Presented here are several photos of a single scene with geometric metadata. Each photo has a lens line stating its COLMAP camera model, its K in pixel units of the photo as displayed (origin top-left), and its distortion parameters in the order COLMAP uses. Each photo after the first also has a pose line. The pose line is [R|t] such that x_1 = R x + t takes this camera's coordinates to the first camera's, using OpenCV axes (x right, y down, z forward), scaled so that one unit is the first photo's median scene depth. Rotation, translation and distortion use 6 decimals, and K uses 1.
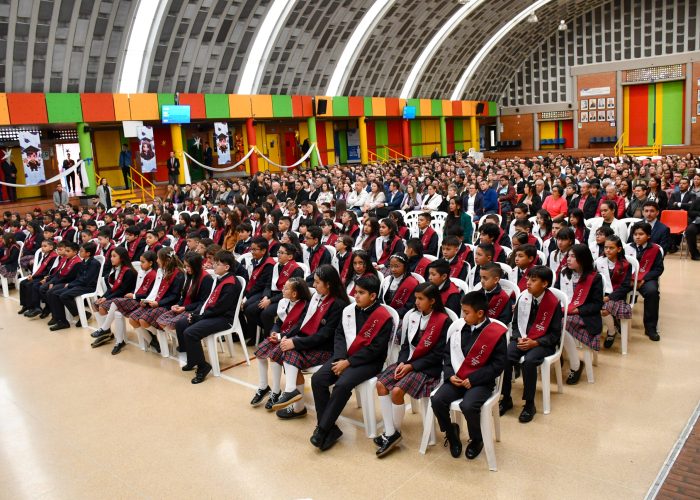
lens RADIAL K [[541.8, 0, 350.0], [0, 541.8, 250.0], [0, 0, 1]] dist [-0.134933, 0.079996]
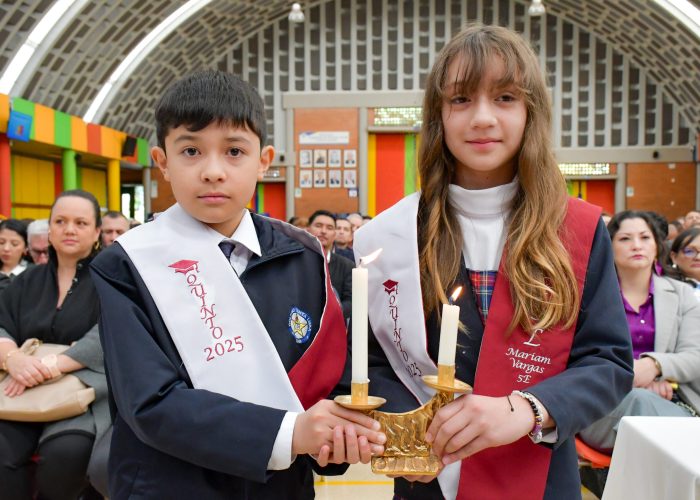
lens RADIAL K [[808.9, 0, 350.0], [0, 808.9, 250.0], [0, 0, 1]] dist [0.013800, 0.033020]
pose [[0.803718, 0.046277, 0.593208, -0.054139], [0.058946, 0.985874, -0.156773, -0.029220], [-0.592084, 0.160968, 0.789637, 0.276769]]
